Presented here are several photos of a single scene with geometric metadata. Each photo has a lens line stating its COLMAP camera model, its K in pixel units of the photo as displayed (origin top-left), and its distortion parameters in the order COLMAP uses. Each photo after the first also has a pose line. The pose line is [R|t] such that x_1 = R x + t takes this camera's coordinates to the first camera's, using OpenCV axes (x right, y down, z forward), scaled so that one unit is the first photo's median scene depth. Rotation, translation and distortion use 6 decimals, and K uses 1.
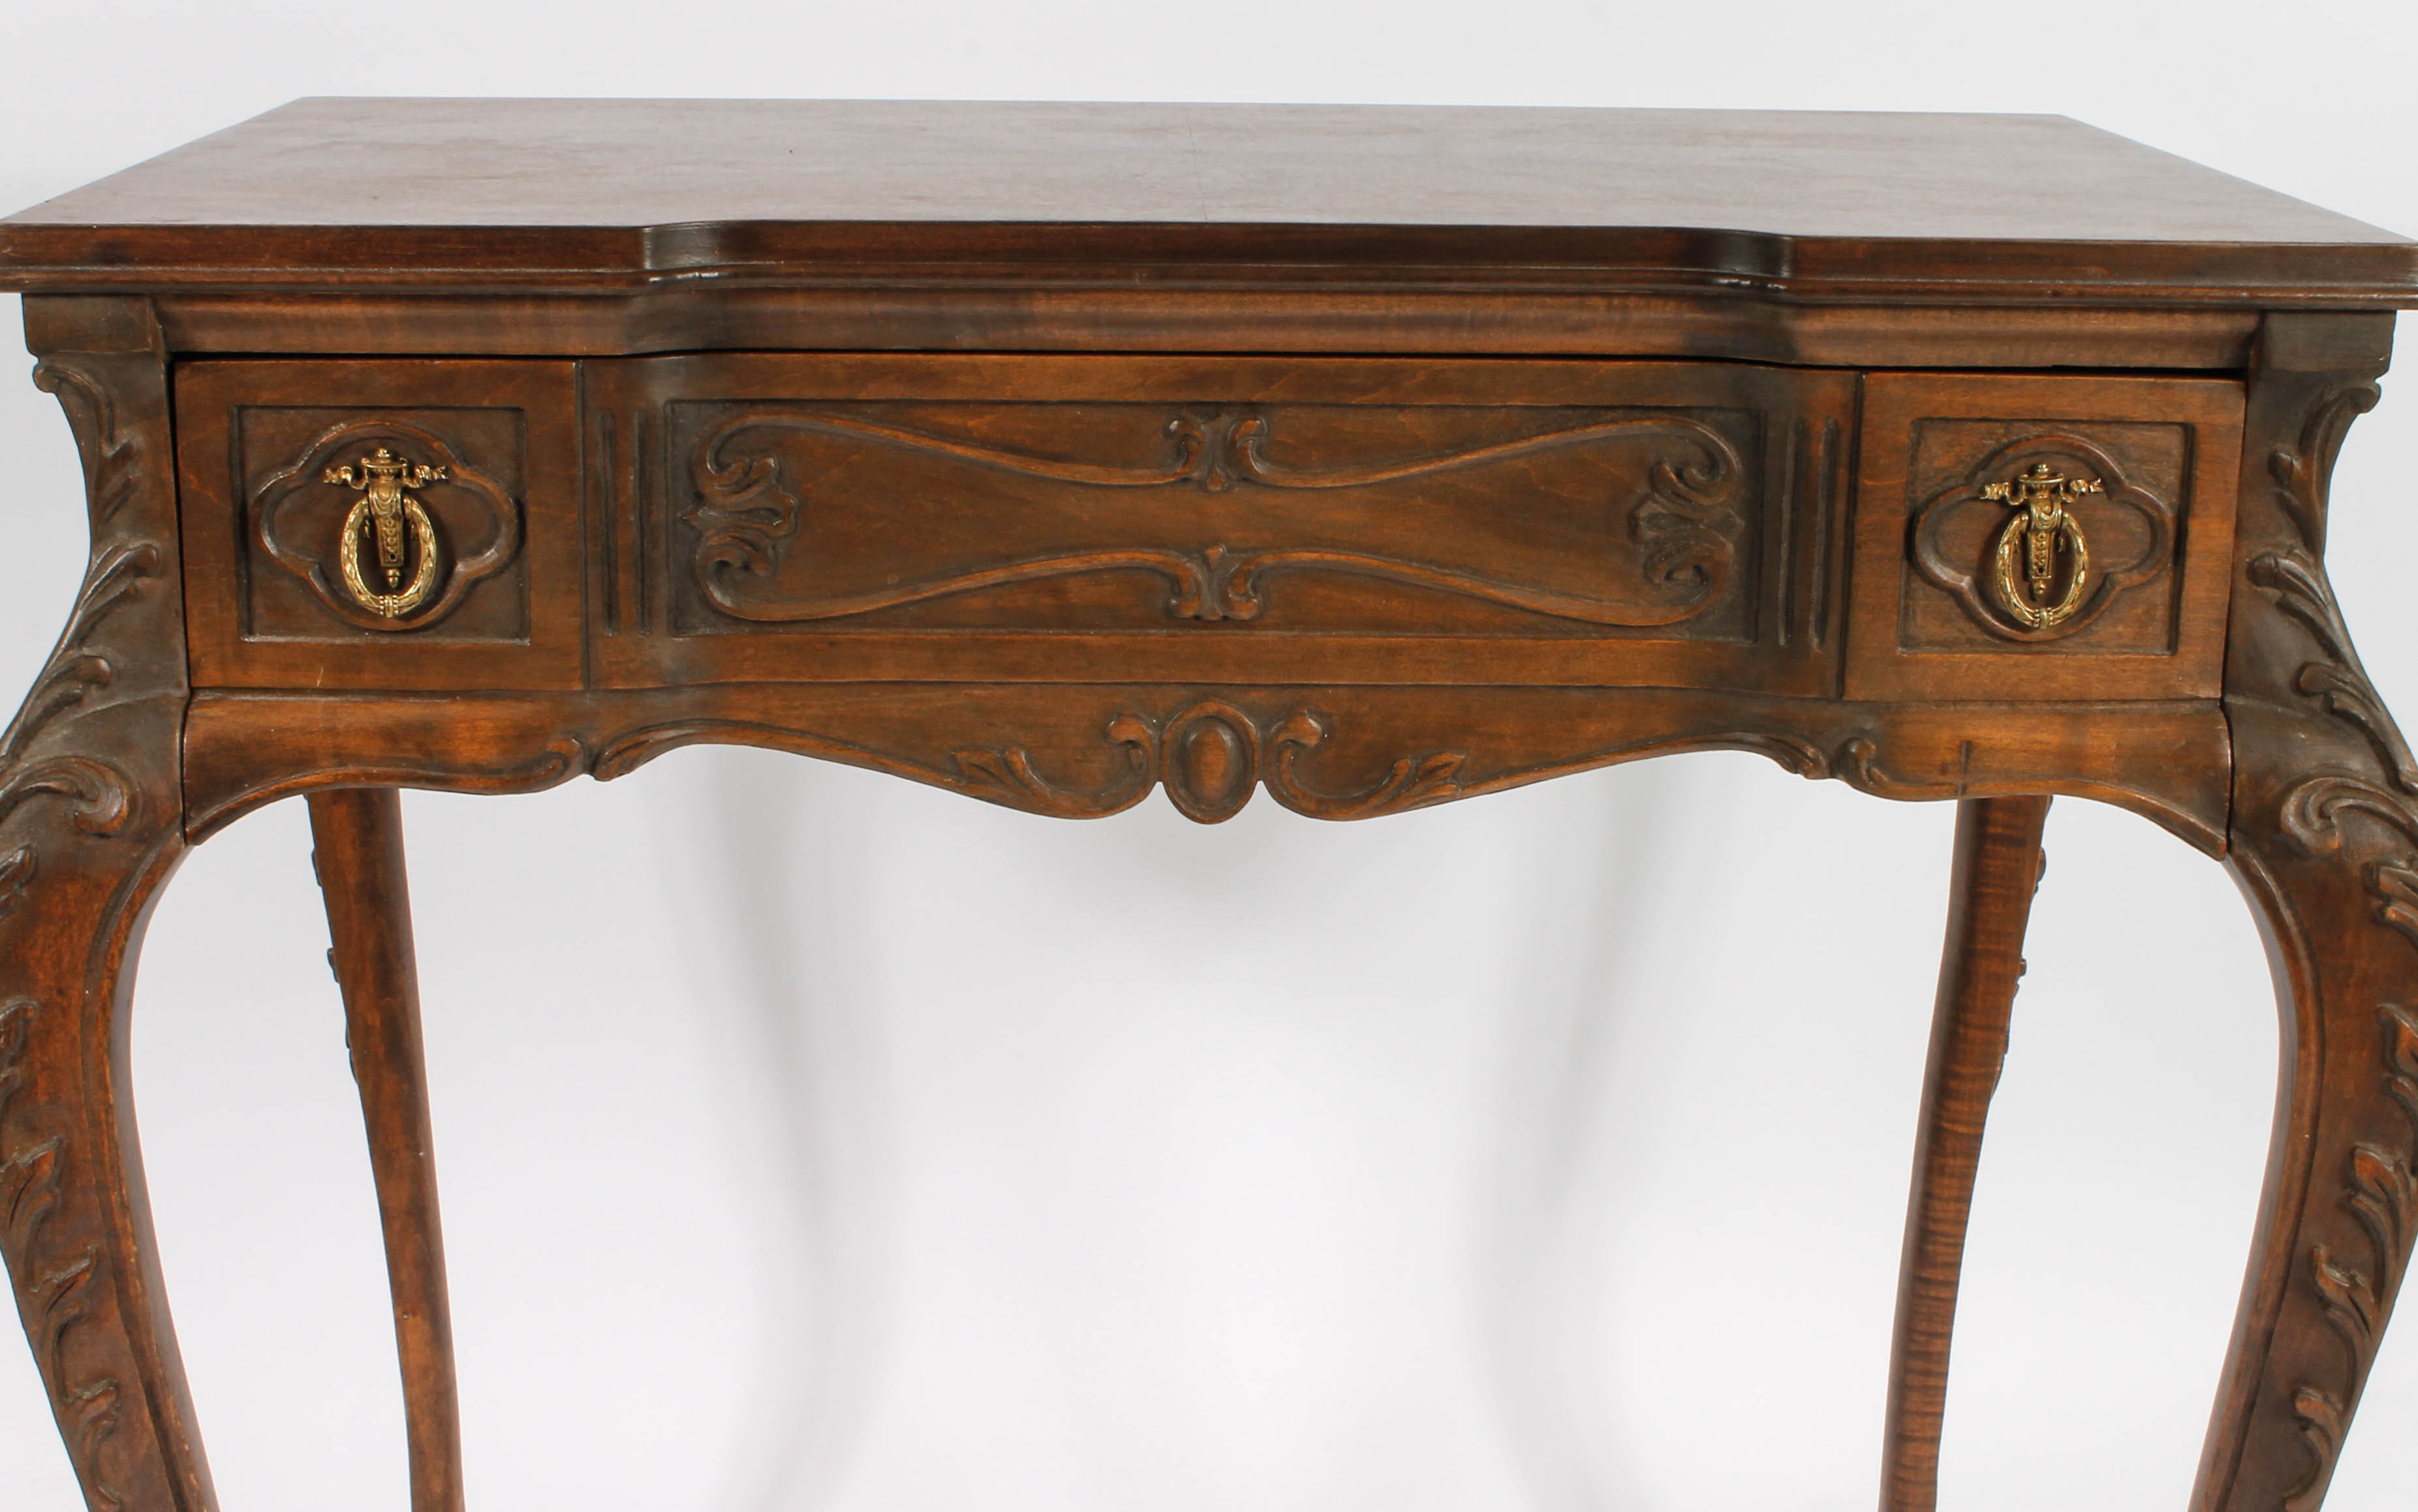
lens RADIAL K [[3427.4, 0, 1176.7], [0, 3427.4, 621.3], [0, 0, 1]] dist [-0.070047, 0.000000]
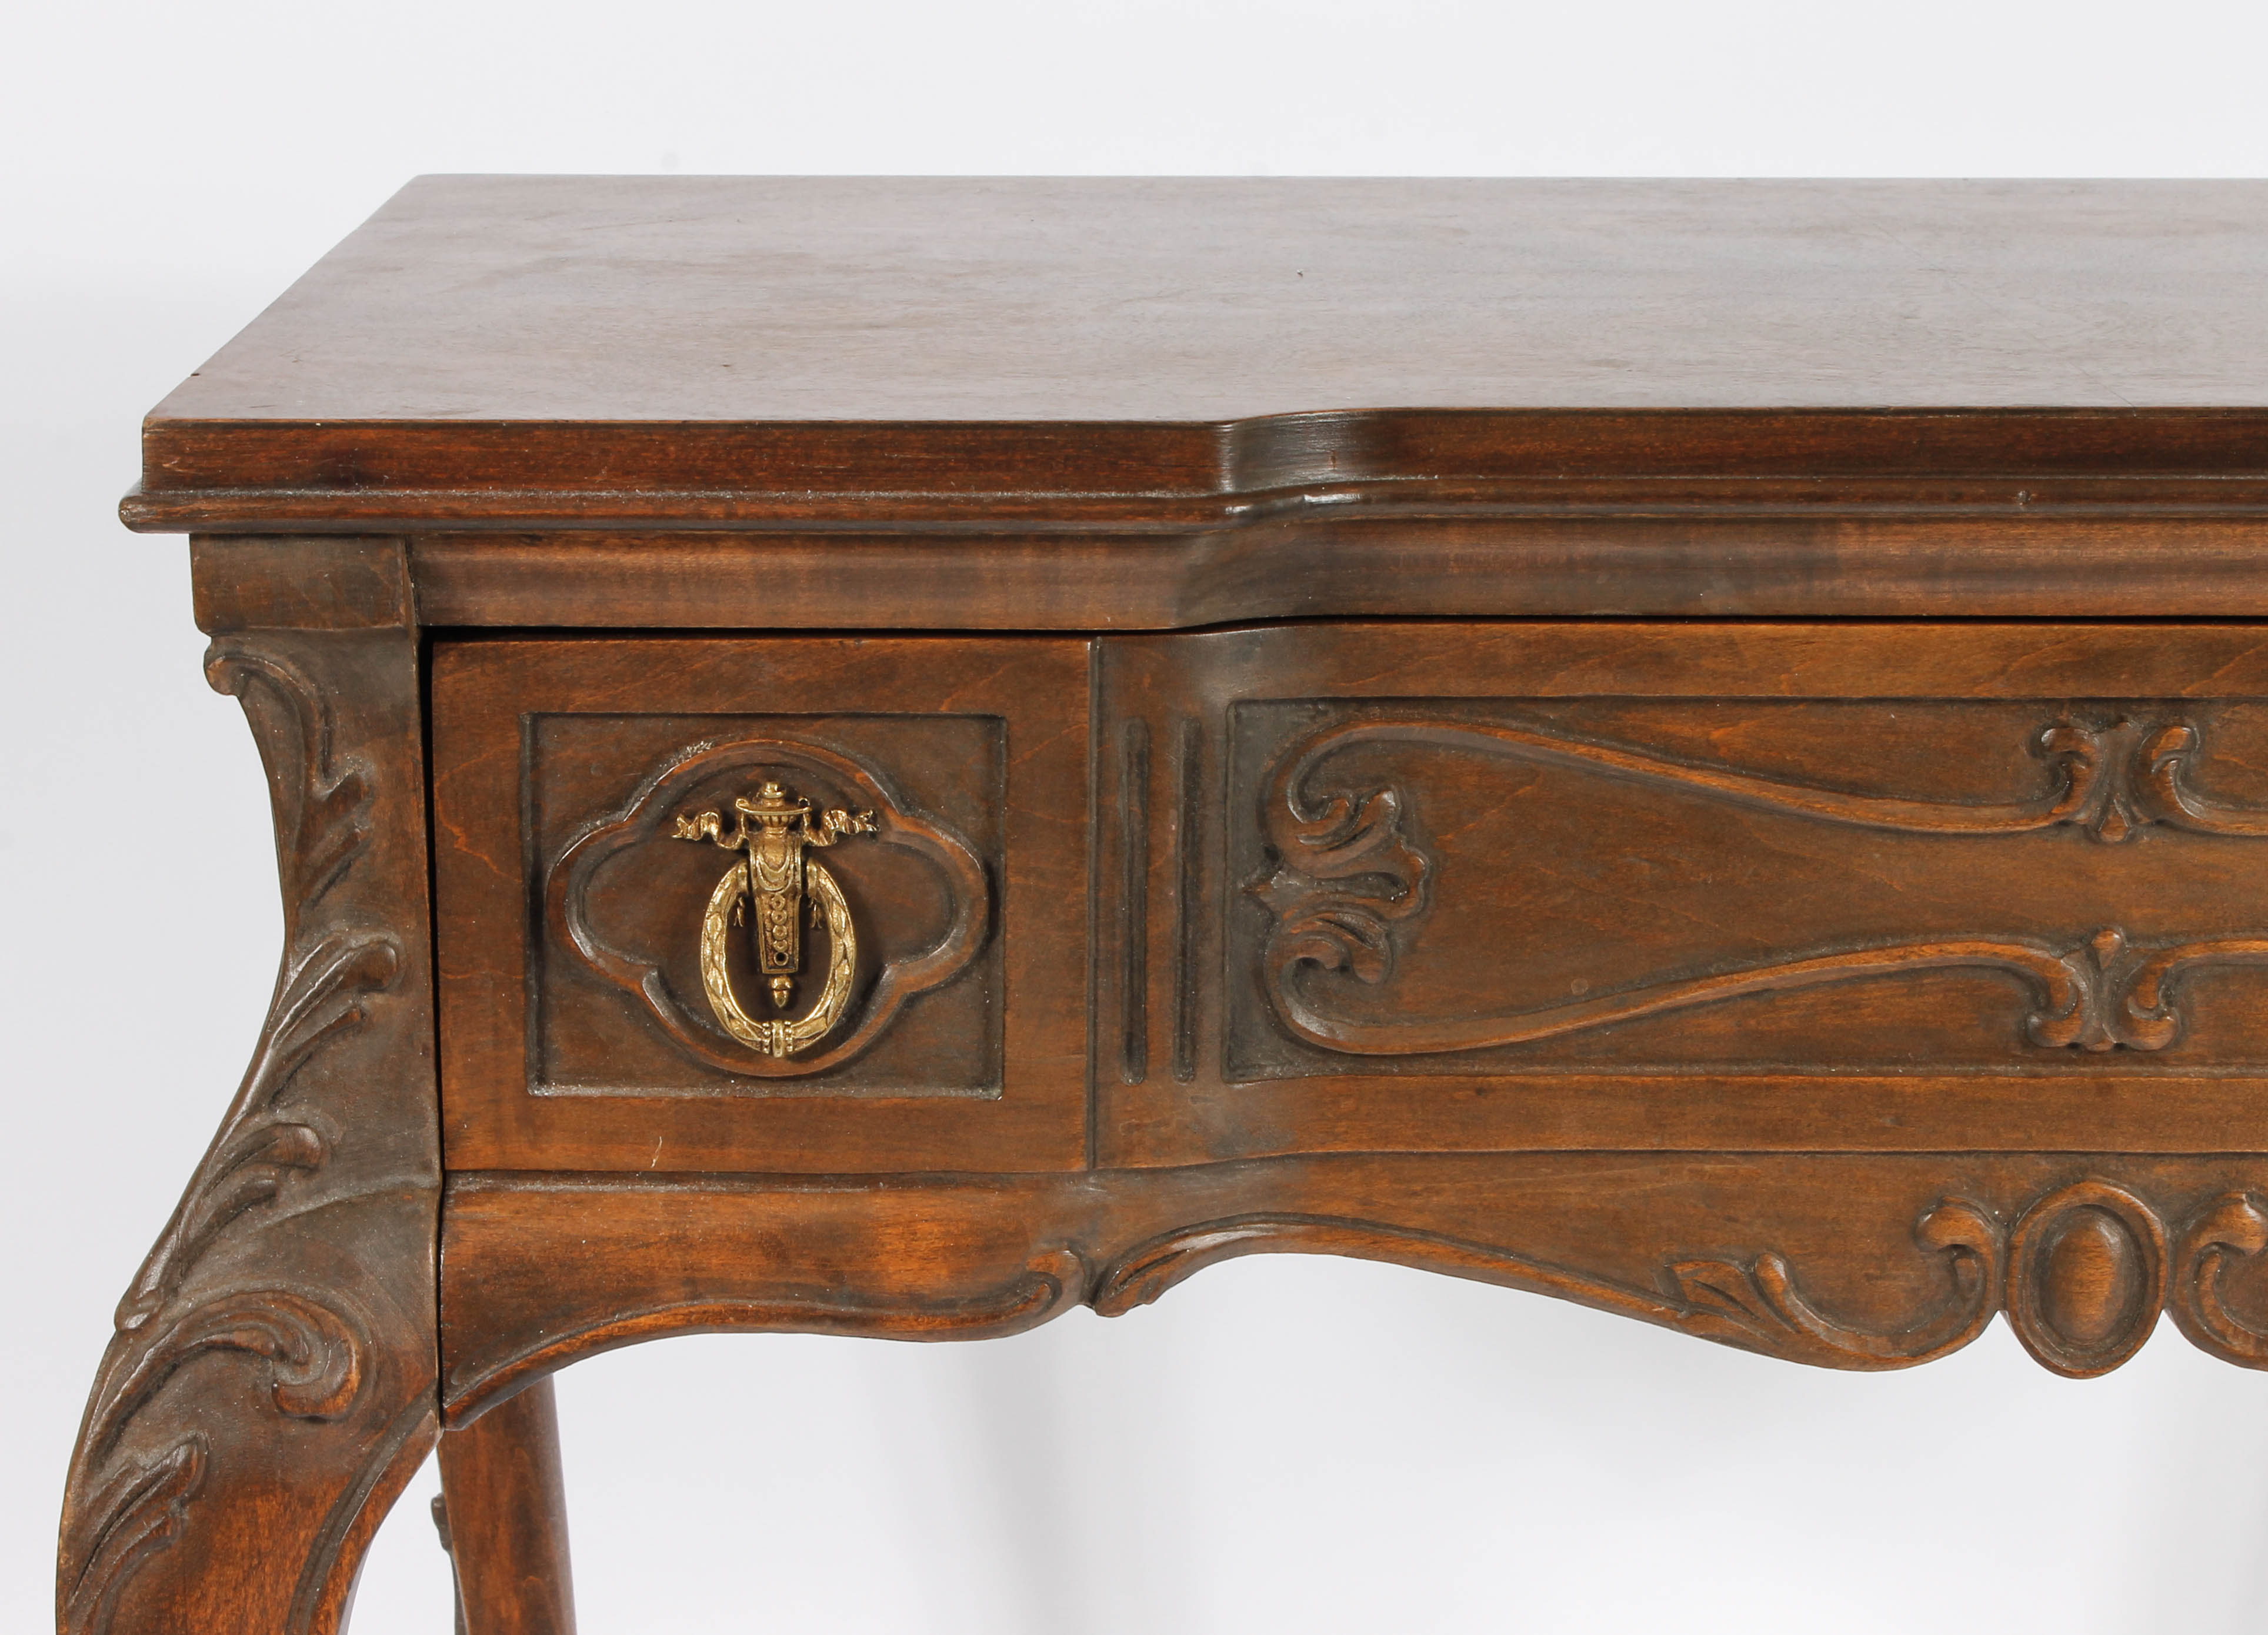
lens RADIAL K [[4784.5, 0, 1057.9], [0, 4784.5, 878.4], [0, 0, 1]] dist [0.024472, 0.000000]
pose [[0.999940, -0.004083, -0.010153, -0.170054], [0.004192, 0.999935, 0.010642, -0.041739], [0.010109, -0.010684, 0.999892, 0.141868]]
